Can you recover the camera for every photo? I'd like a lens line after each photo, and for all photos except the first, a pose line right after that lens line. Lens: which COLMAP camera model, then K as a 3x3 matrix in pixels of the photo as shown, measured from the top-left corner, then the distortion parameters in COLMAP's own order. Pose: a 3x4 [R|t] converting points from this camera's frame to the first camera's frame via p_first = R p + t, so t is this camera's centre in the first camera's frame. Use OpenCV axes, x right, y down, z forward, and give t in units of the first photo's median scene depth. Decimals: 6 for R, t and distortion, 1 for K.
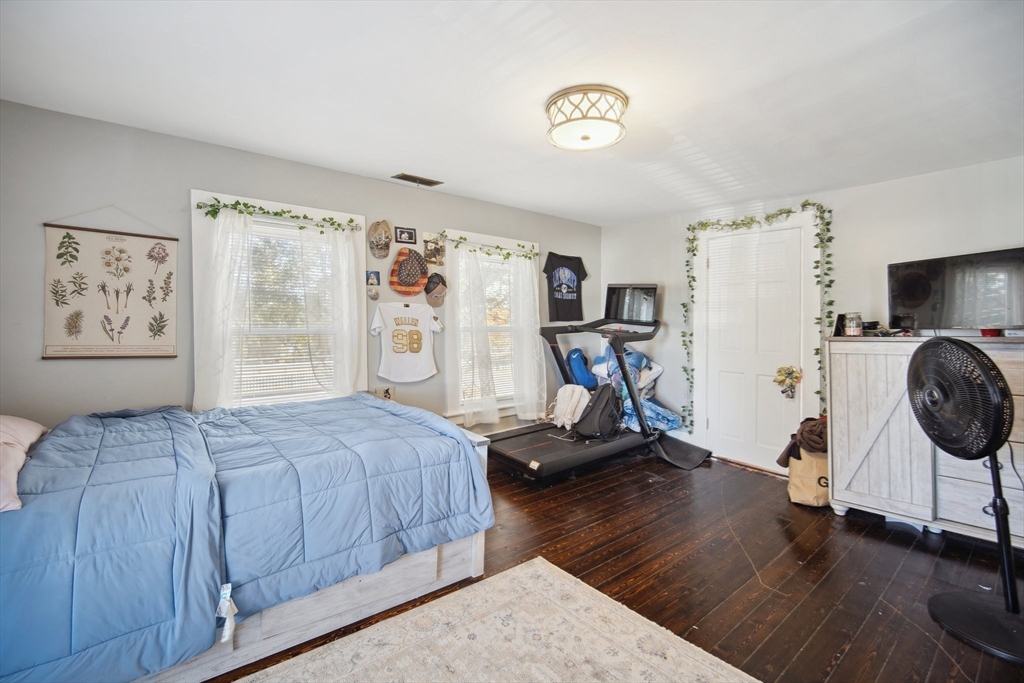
lens RADIAL K [[459.7, 0, 513.5], [0, 459.7, 322.7], [0, 0, 1]] dist [-0.002893, -0.000258]
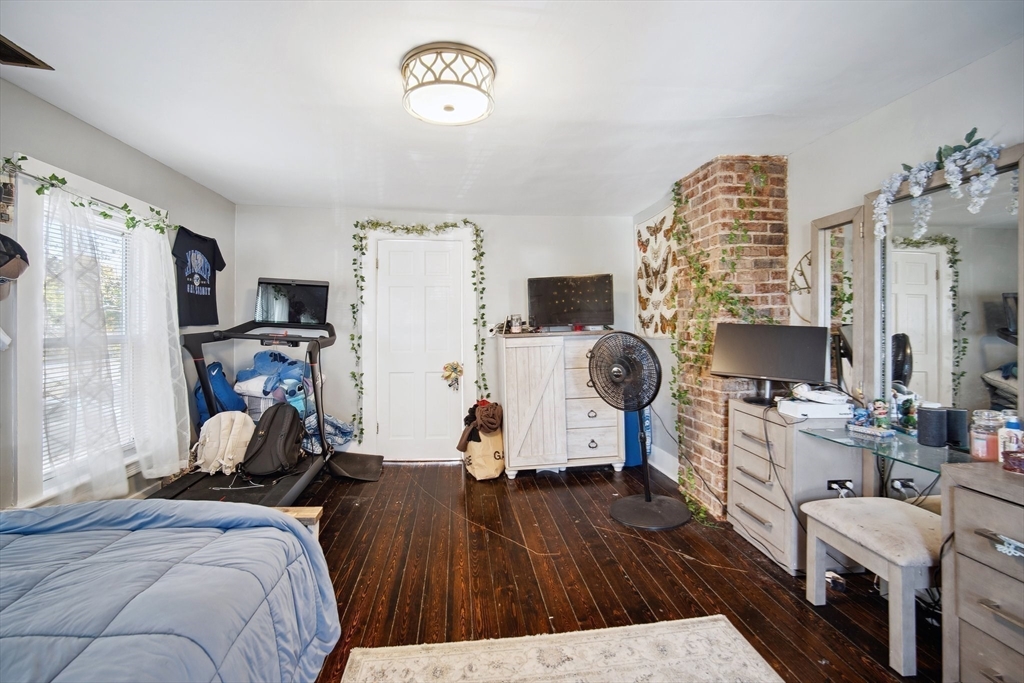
lens RADIAL K [[464.7, 0, 510.2], [0, 464.7, 311.6], [0, 0, 1]] dist [-0.003302, 0.000007]
pose [[0.561965, 0.008734, 0.827115, -0.282823], [0.014873, 0.999676, -0.020661, -0.003443], [-0.827027, 0.023912, 0.561653, 0.252623]]
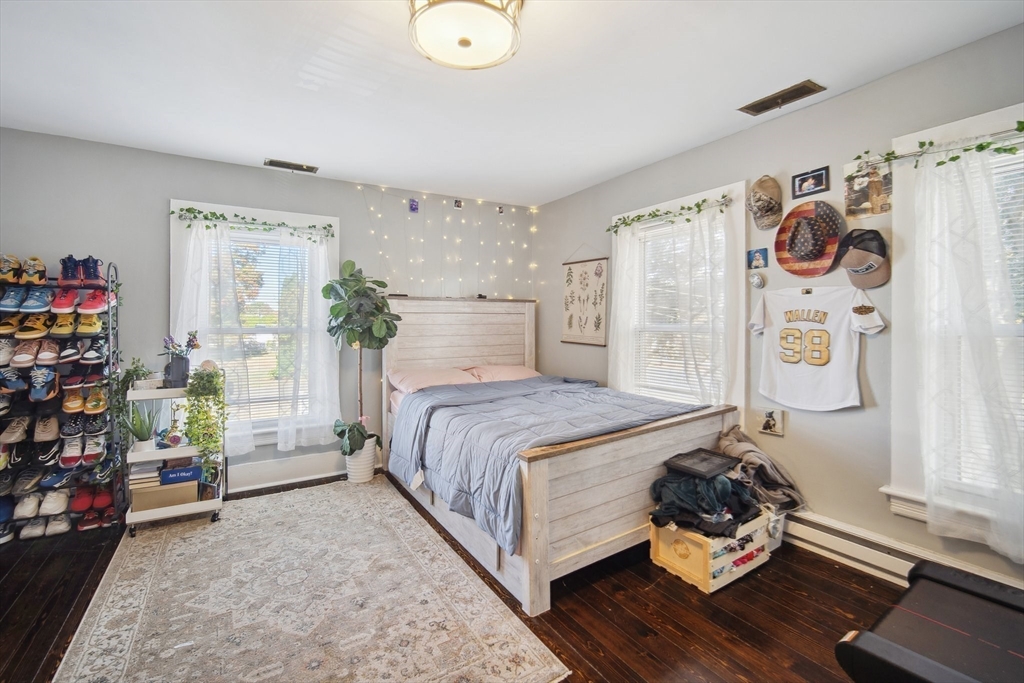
lens RADIAL K [[487.1, 0, 510.8], [0, 487.1, 325.9], [0, 0, 1]] dist [-0.000464, 0.000060]
pose [[-0.172937, -0.000396, -0.984933, 0.509152], [-0.000716, 1.000000, -0.000276, 0.011633], [0.984933, 0.000658, -0.172937, 0.700614]]
